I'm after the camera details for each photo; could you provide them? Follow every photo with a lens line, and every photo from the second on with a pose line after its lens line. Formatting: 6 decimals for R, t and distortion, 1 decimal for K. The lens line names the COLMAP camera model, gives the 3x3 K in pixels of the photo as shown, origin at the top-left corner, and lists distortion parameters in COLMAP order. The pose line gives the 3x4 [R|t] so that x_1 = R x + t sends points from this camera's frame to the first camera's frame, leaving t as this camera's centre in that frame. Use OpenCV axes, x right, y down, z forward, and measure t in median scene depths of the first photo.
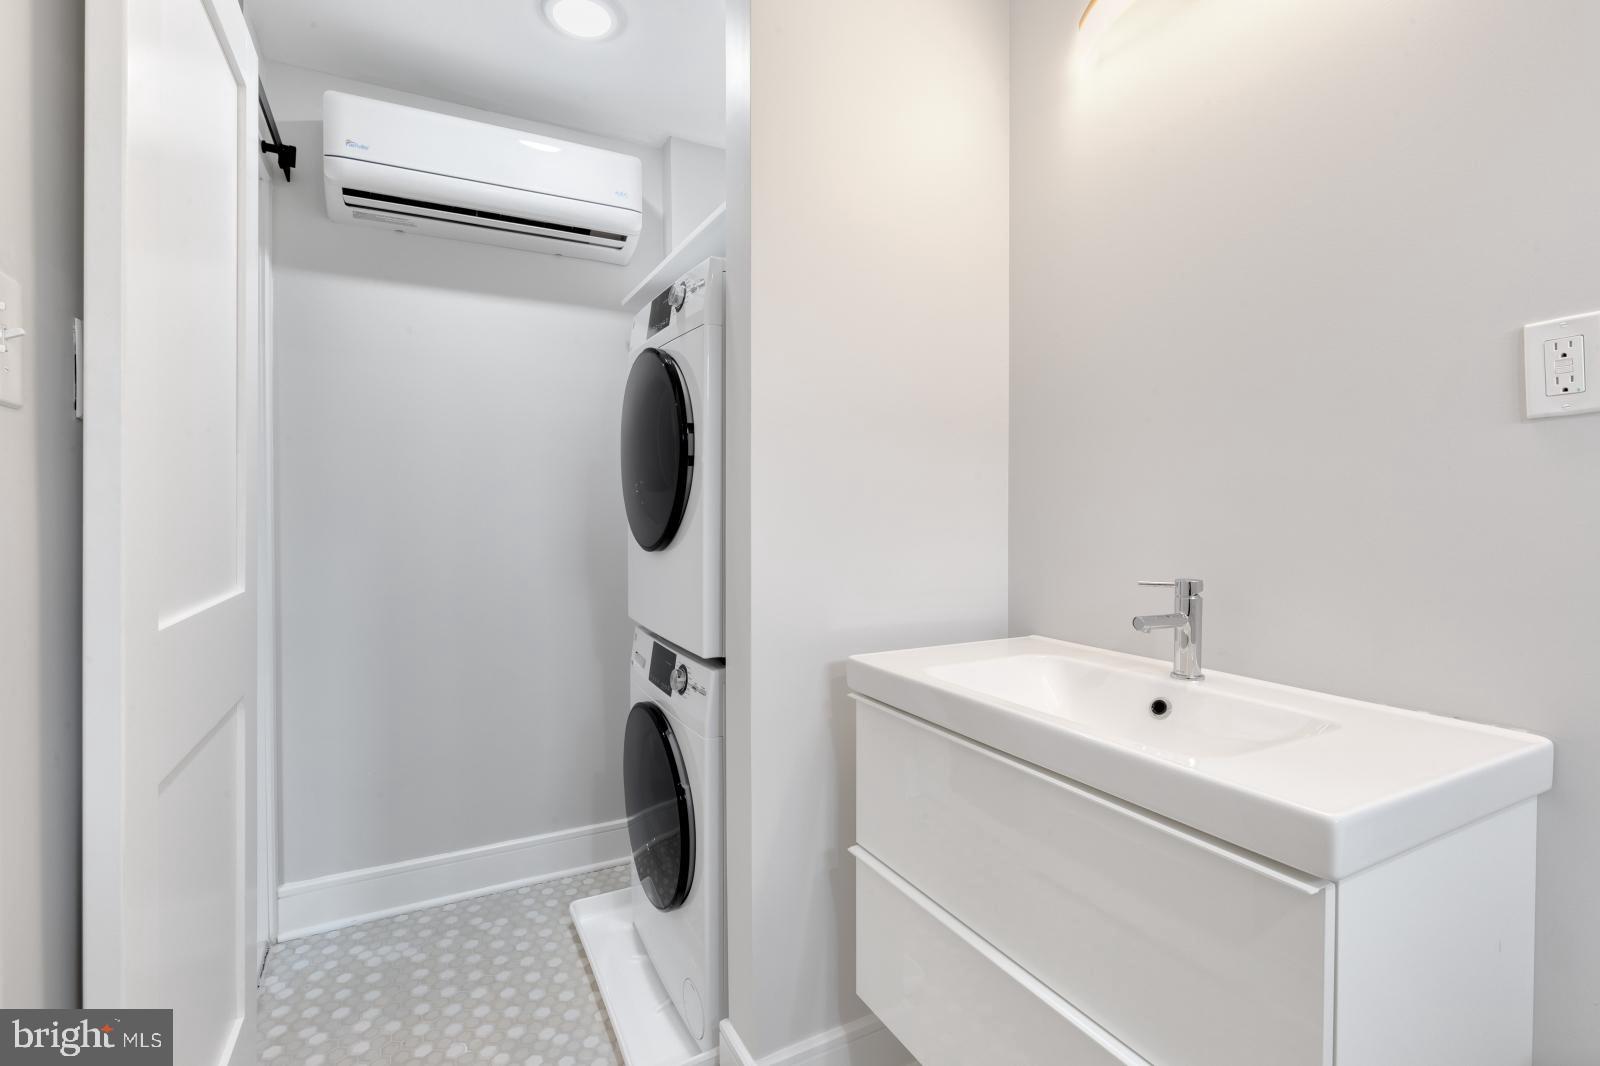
lens RADIAL K [[727.2, 0, 794.2], [0, 727.2, 524.1], [0, 0, 1]] dist [0.000406, 0.000263]
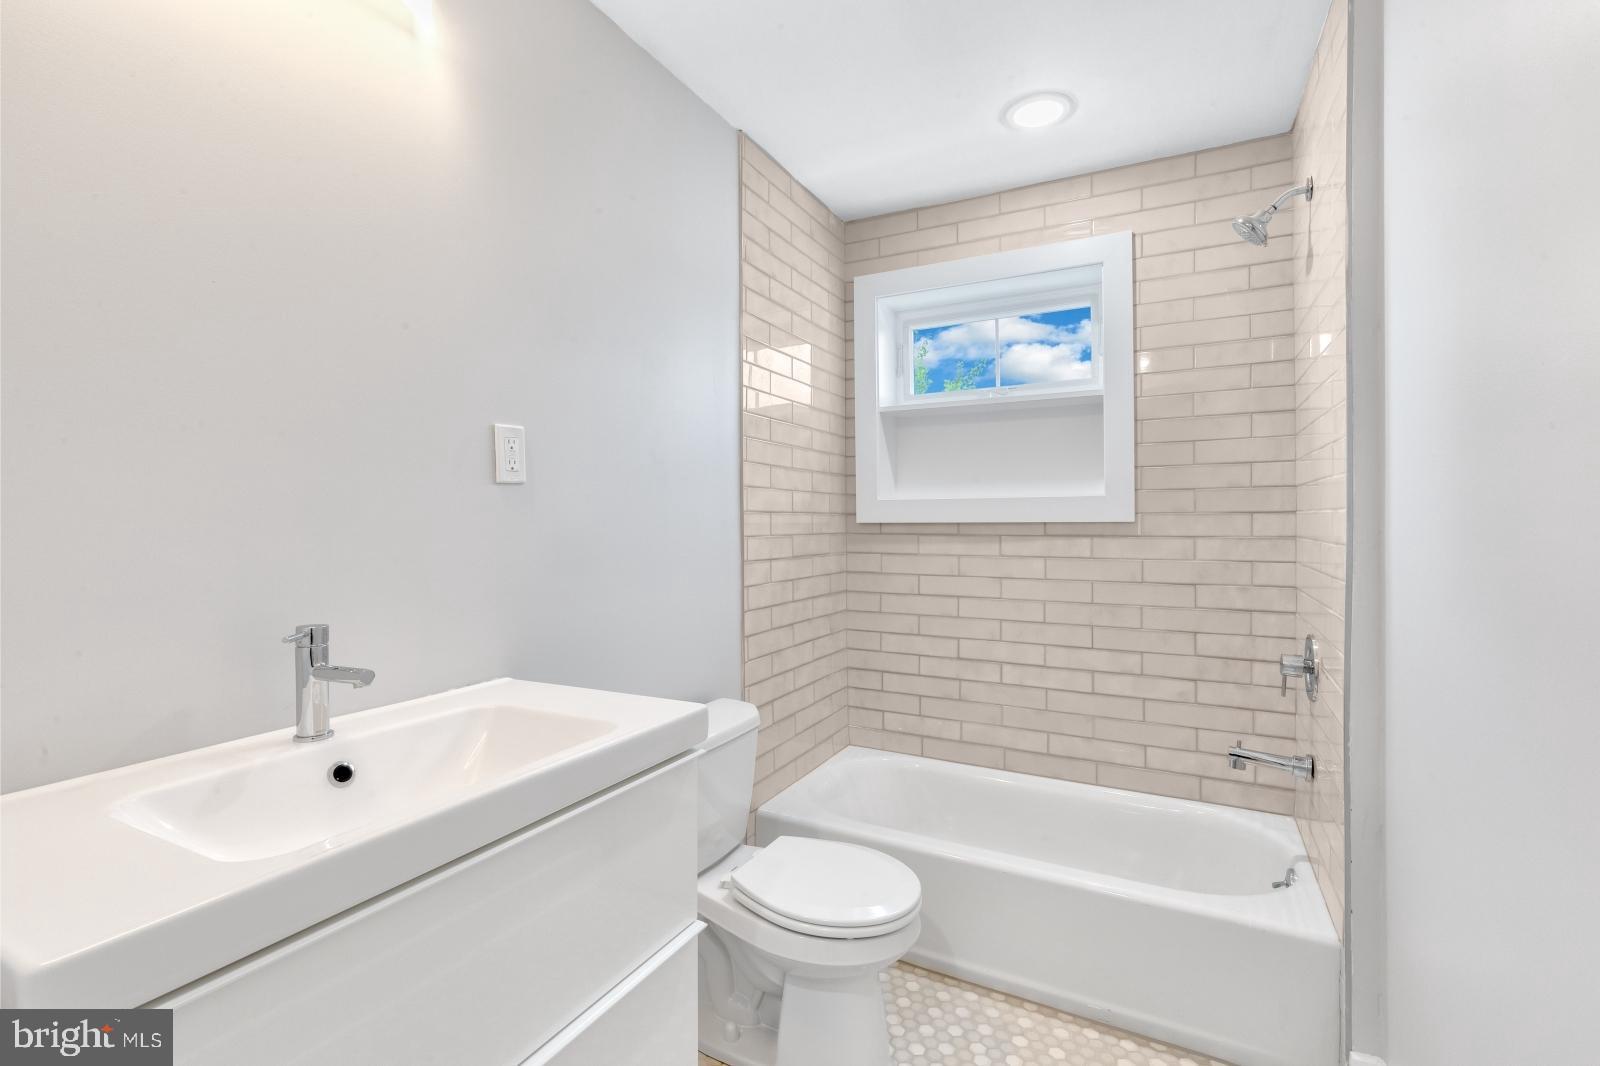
lens RADIAL K [[727.2, 0, 794.2], [0, 727.2, 524.1], [0, 0, 1]] dist [0.000406, 0.000263]
pose [[-0.570131, -0.001977, 0.821551, -0.676132], [0.010235, 0.999902, 0.009509, -0.060819], [-0.821490, 0.013830, -0.570055, 1.367547]]
